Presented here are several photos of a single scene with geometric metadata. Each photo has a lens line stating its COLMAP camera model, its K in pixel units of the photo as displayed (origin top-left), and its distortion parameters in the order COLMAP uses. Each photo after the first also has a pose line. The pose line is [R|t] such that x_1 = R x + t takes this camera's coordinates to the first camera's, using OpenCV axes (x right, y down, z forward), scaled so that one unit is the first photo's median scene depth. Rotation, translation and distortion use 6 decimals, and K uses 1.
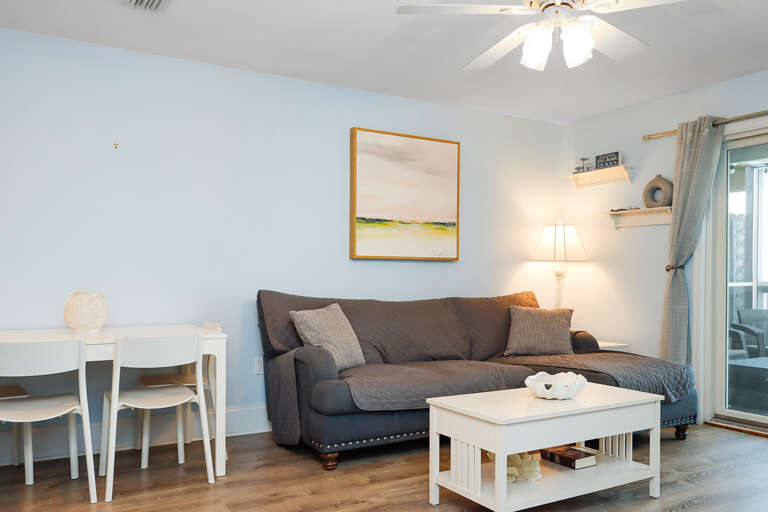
lens RADIAL K [[639.8, 0, 384.0], [0, 639.8, 281.6], [0, 0, 1]] dist [0.000625, 0.002151]
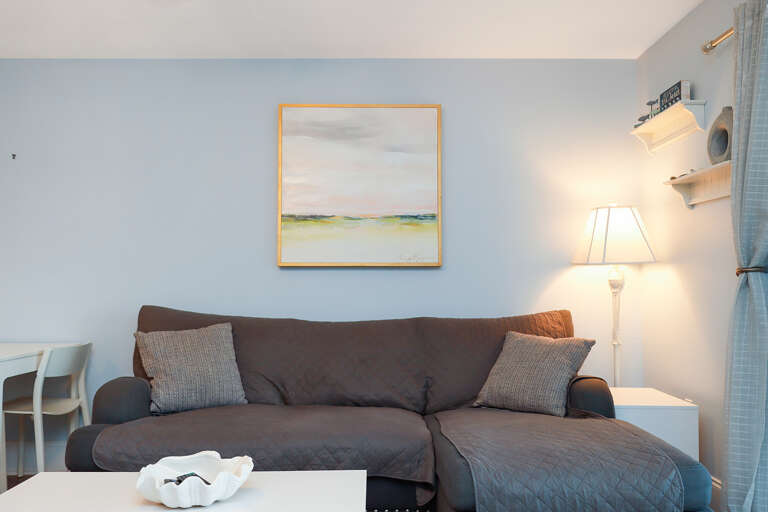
lens RADIAL K [[632.2, 0, 384.0], [0, 632.2, 256.0], [0, 0, 1]] dist [0.000249, -0.000584]
pose [[0.863882, -0.029246, -0.502845, 0.446765], [0.001012, 0.998412, -0.056331, -0.004549], [0.503693, 0.048154, 0.862539, 0.374640]]
